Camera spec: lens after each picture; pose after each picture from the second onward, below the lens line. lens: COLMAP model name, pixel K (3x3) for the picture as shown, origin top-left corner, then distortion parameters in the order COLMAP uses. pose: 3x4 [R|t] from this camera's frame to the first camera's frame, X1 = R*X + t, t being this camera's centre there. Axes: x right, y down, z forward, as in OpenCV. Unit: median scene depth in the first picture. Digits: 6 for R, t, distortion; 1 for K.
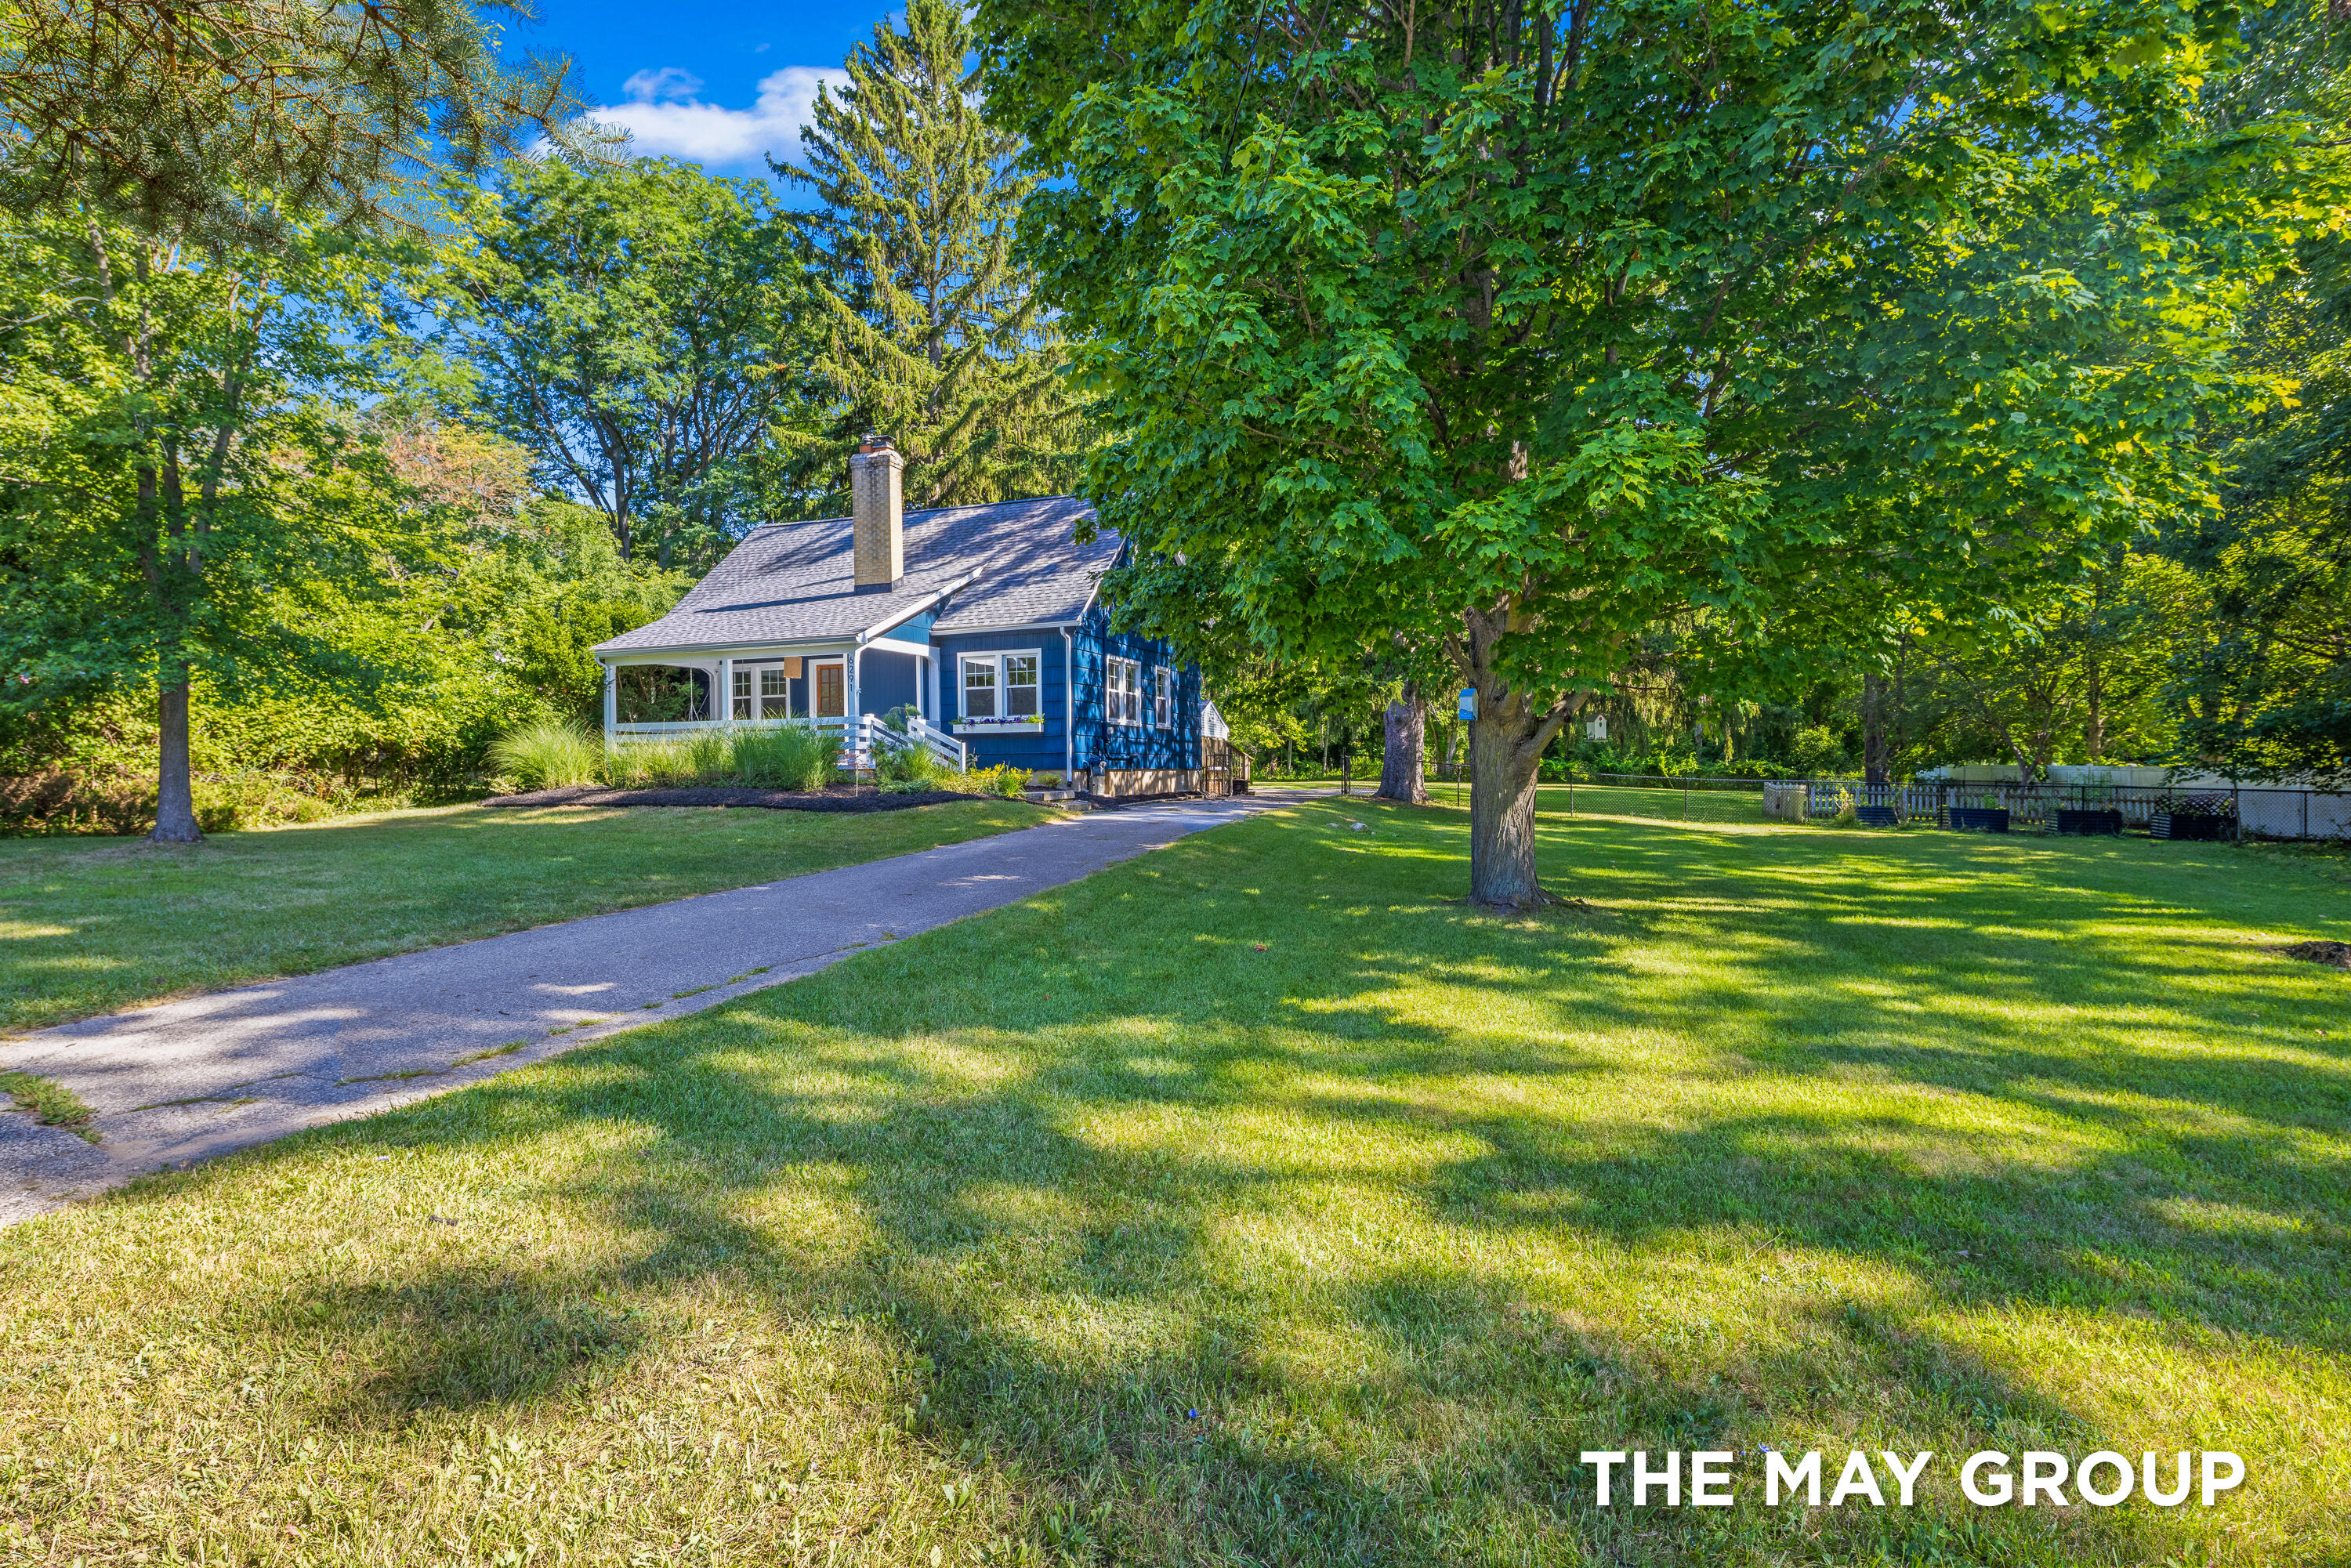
lens RADIAL K [[1154.4, 0, 1175.1], [0, 1154.4, 773.5], [0, 0, 1]] dist [-0.001435, -0.000435]
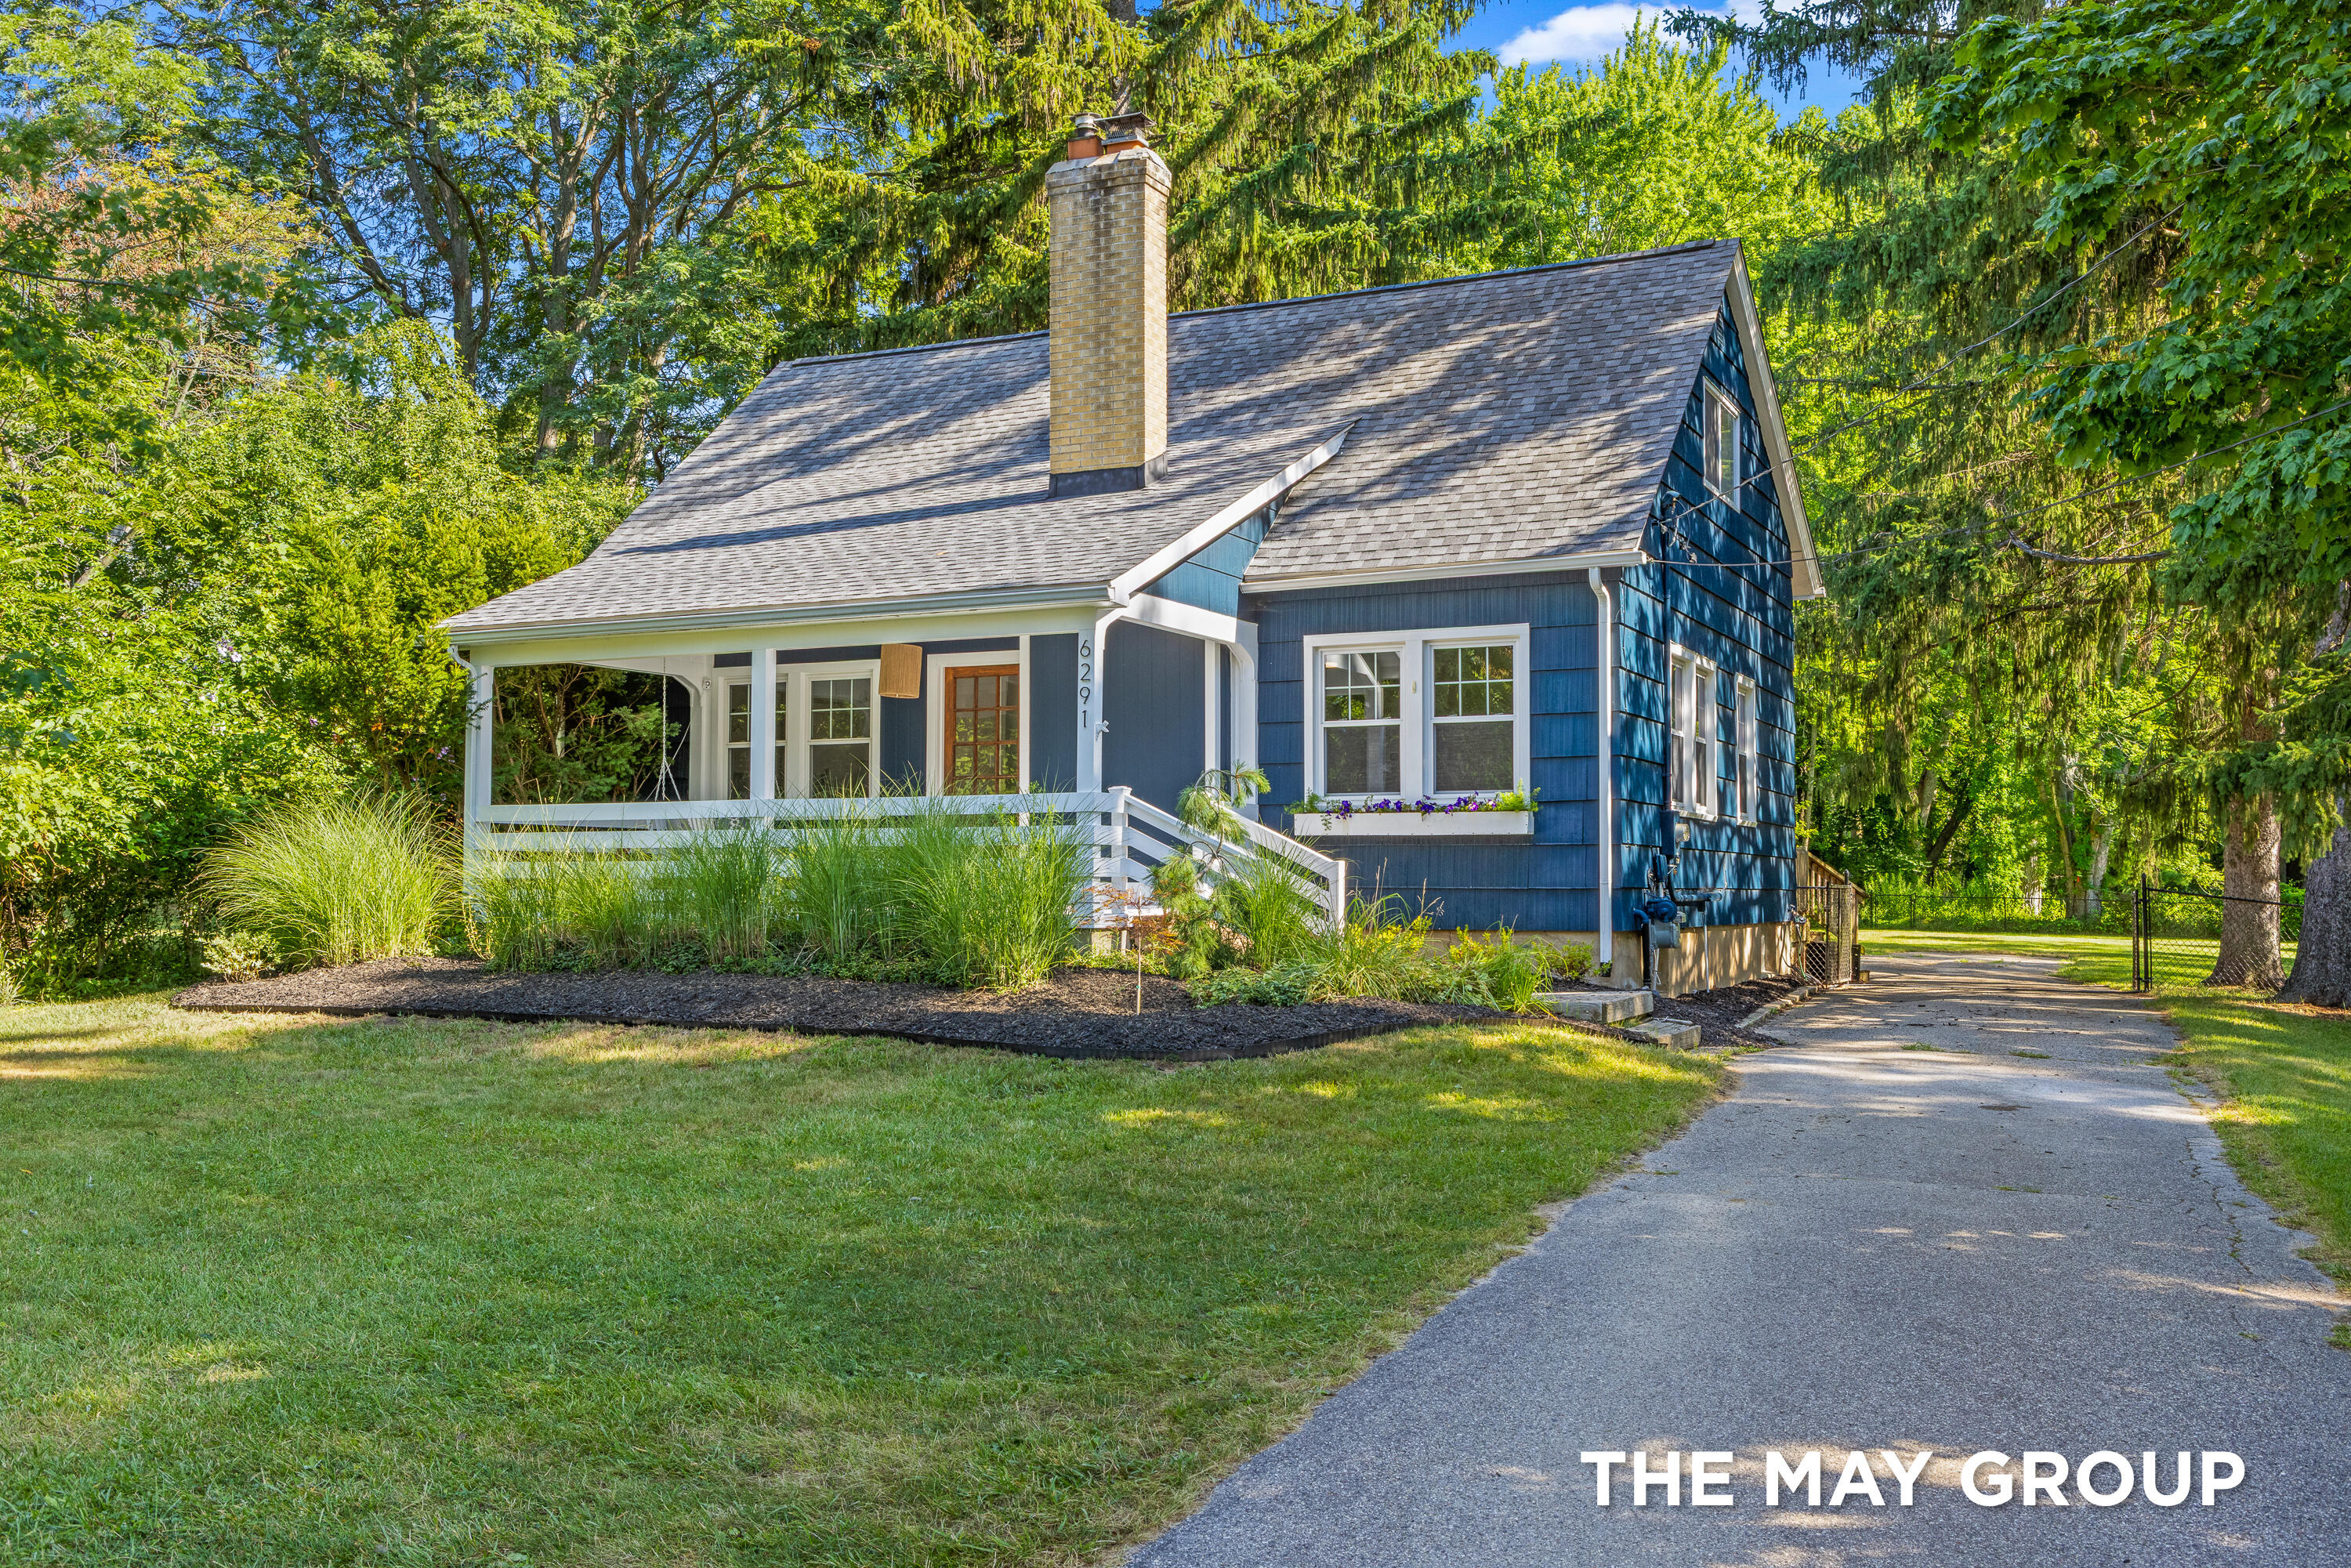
lens RADIAL K [[2217.2, 0, 1178.3], [0, 2217.2, 764.2], [0, 0, 1]] dist [0.005043, 0.000000]
pose [[0.993295, 0.005409, -0.115479, -0.143091], [-0.012388, 0.998133, -0.059808, -0.012848], [0.114940, 0.060838, 0.991508, 0.230211]]
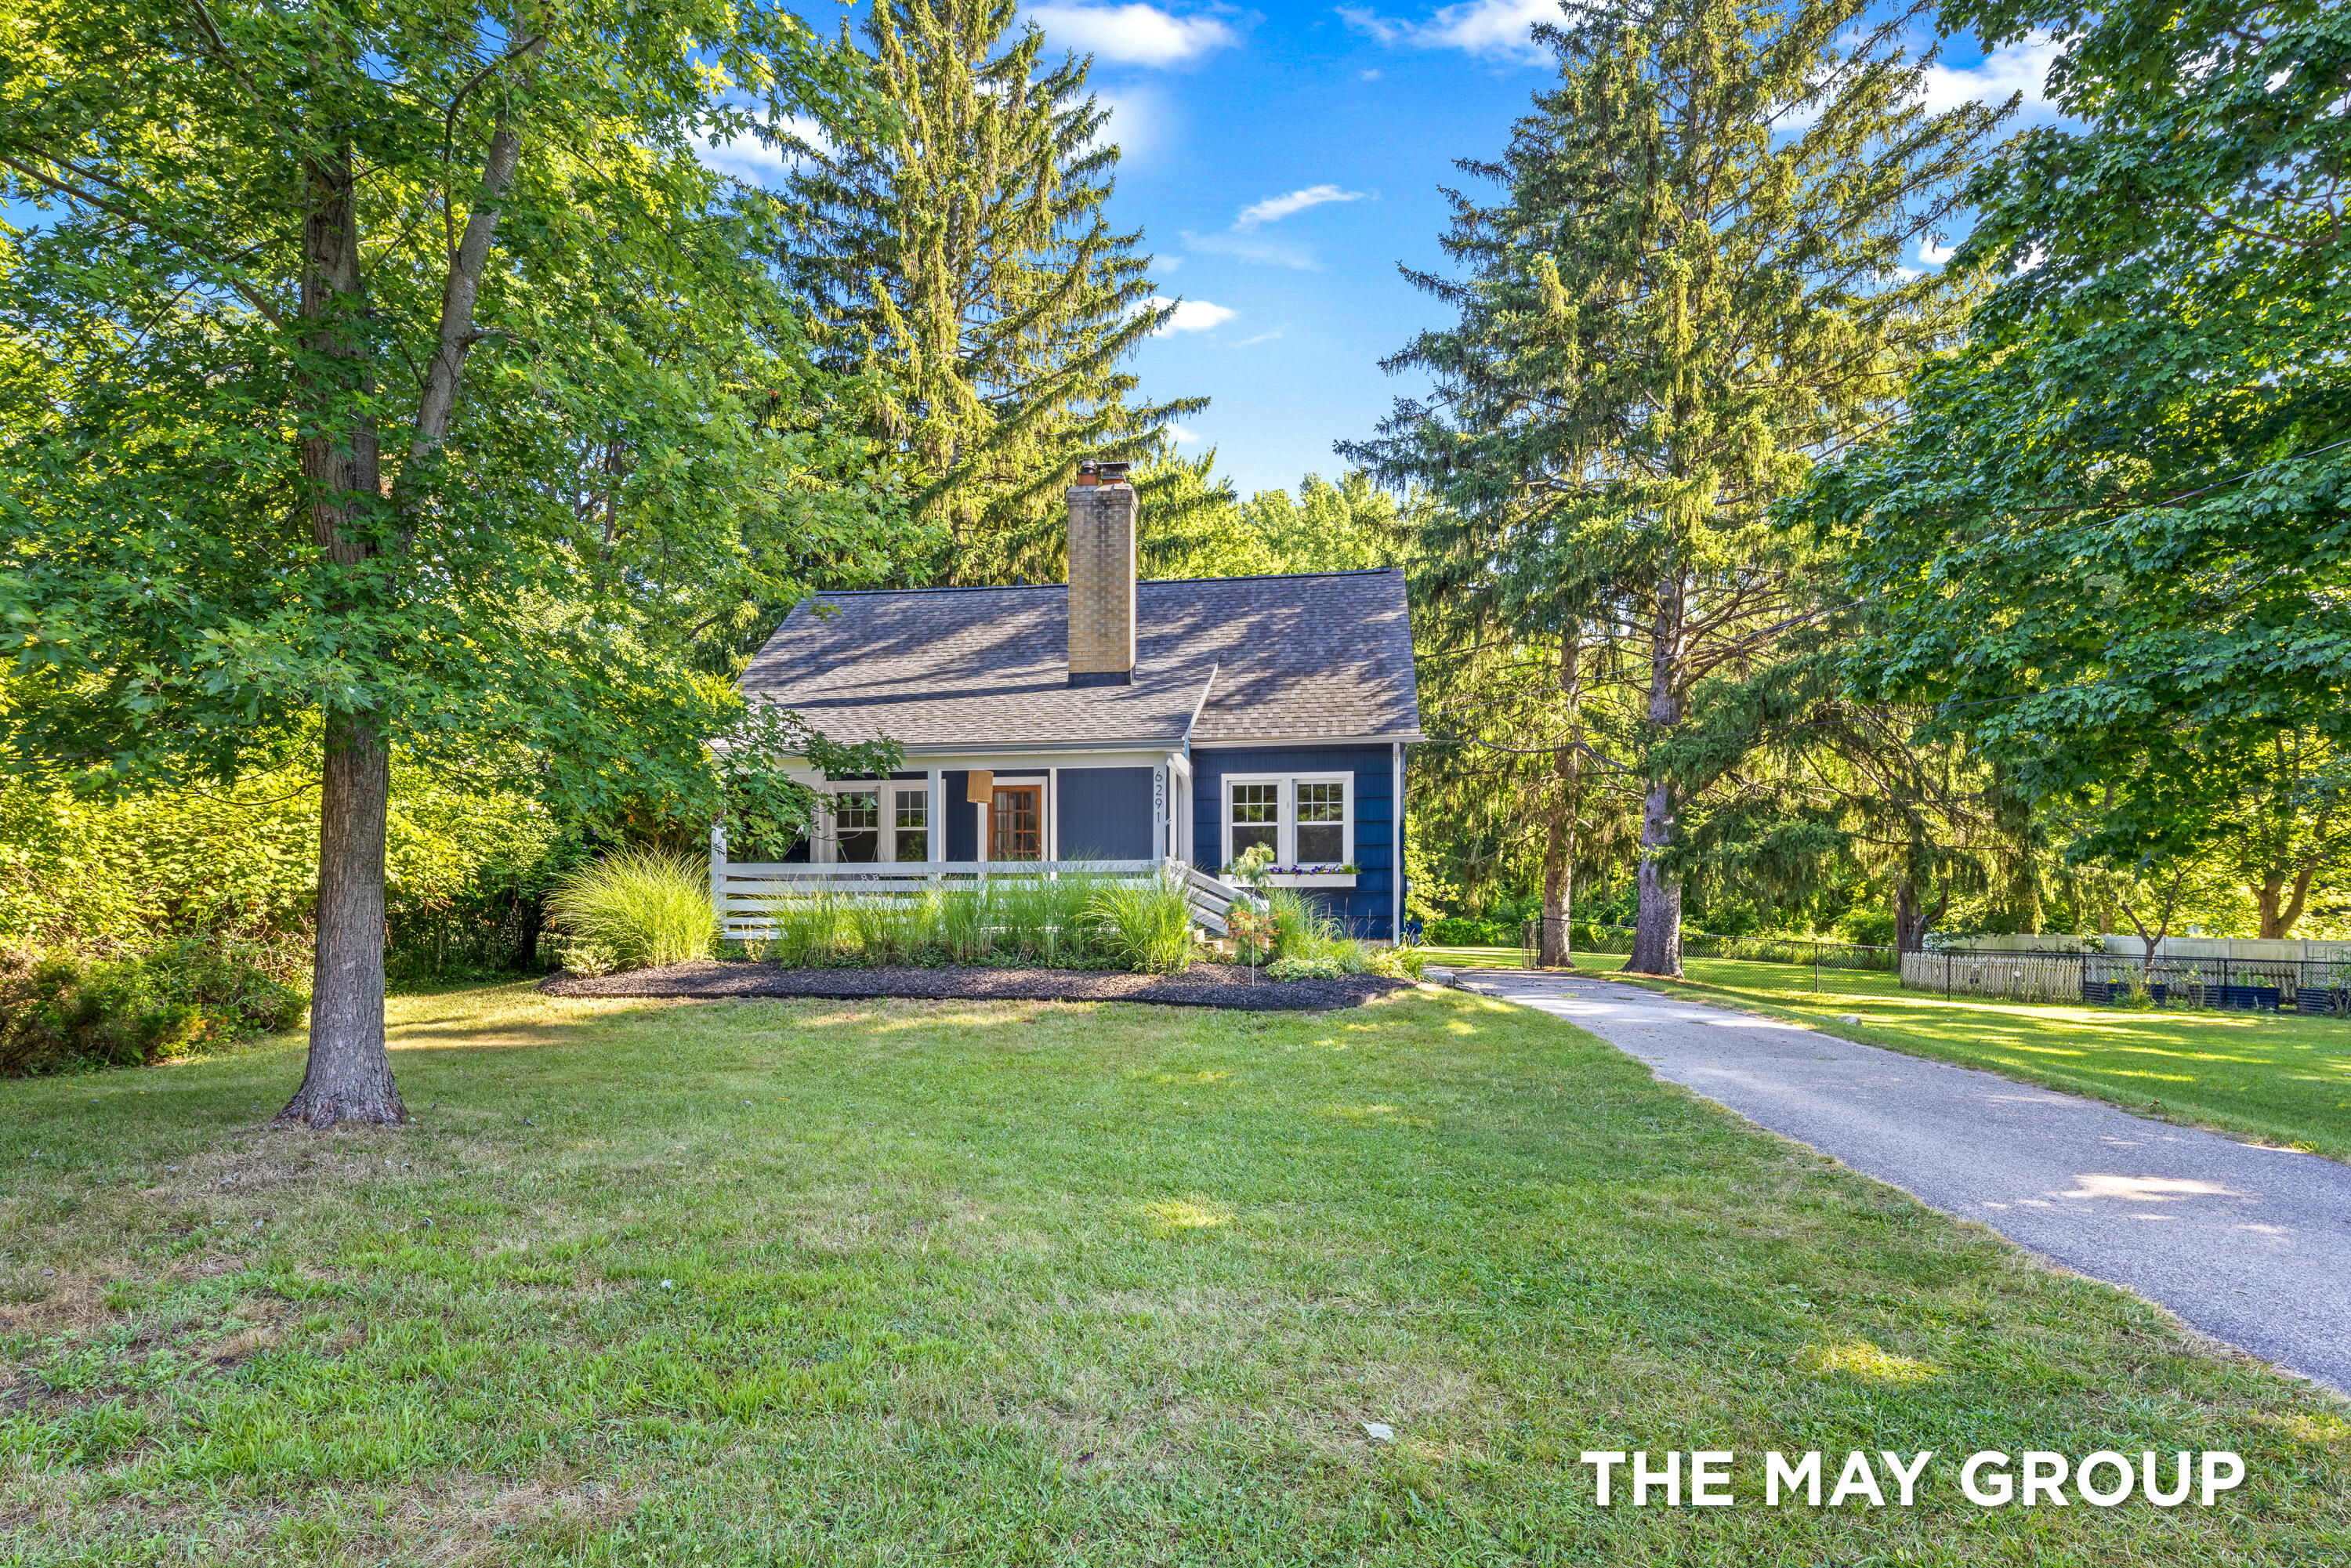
lens RADIAL K [[1234.2, 0, 1178.3], [0, 1234.2, 902.9], [0, 0, 1]] dist [0.019131, 0.000289]
pose [[0.975895, 0.012915, 0.217860, -0.380648], [-0.007921, 0.999686, -0.023783, -0.006379], [-0.218099, 0.021484, 0.975690, 0.262658]]
